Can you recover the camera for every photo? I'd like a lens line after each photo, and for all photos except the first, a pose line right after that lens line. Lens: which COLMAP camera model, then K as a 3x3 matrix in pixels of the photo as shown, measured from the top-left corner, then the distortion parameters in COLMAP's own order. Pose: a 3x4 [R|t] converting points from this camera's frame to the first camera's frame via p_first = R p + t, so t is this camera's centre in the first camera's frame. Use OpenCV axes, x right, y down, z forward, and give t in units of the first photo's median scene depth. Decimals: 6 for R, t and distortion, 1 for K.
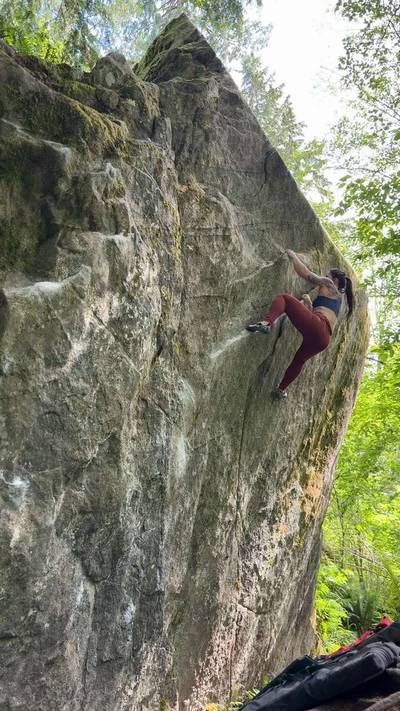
lens RADIAL K [[604.4, 0, 201.2], [0, 604.4, 360.8], [0, 0, 1]] dist [0.143863, -0.272829]
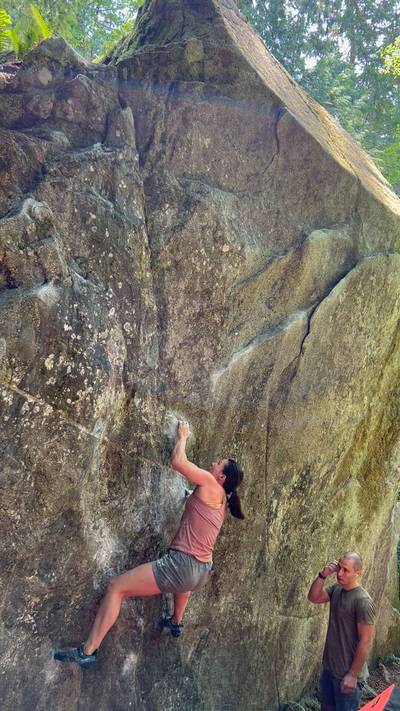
lens RADIAL K [[604.4, 0, 201.2], [0, 604.4, 360.8], [0, 0, 1]] dist [0.143863, -0.272829]
pose [[0.979067, -0.040793, -0.199409, 0.205368], [0.069488, 0.987838, 0.139095, -0.179038], [0.191310, -0.150040, 0.969994, 0.180547]]
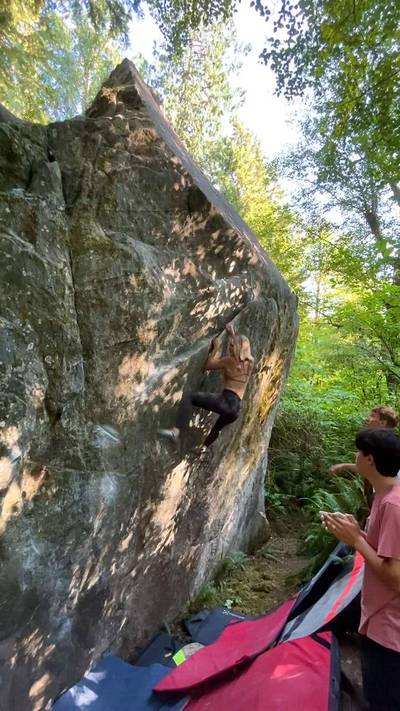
lens RADIAL K [[328.9, 0, 198.1], [0, 328.9, 359.5], [0, 0, 1]] dist [-0.001266, -0.000031]
pose [[0.996991, -0.030442, -0.071296, 0.199721], [0.042226, 0.984521, 0.170105, -0.190146], [0.065014, -0.172603, 0.982843, 0.510274]]
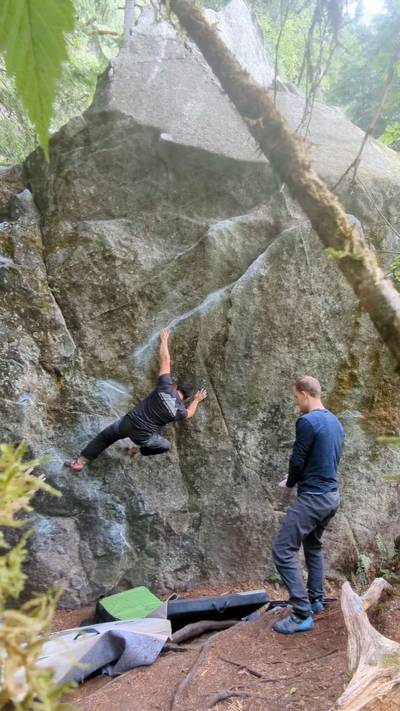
lens RADIAL K [[424.0, 0, 209.7], [0, 424.0, 361.0], [0, 0, 1]] dist [0.001589, -0.000528]
pose [[0.672602, -0.041849, -0.738820, 0.882057], [0.265313, 0.945662, 0.187970, -0.135200], [0.690807, -0.322448, 0.647157, 0.626635]]
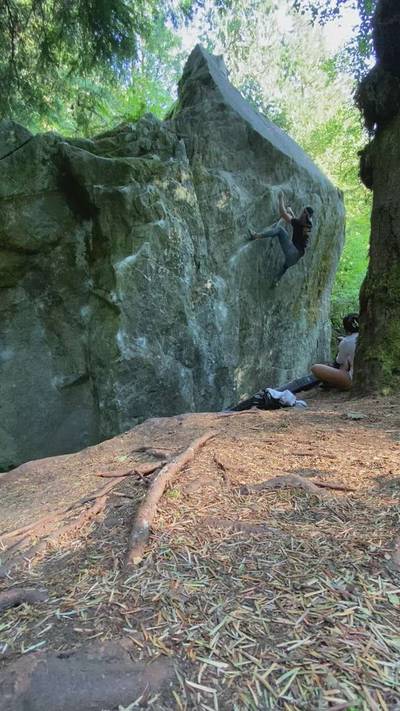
lens RADIAL K [[321.8, 0, 200.0], [0, 321.8, 355.5], [0, 0, 1]] dist [0.050479, -0.060939]
pose [[0.941377, -0.100992, -0.321886, 0.273643], [0.205760, 0.928005, 0.310597, -0.079774], [0.267344, -0.358620, 0.894382, -0.134794]]
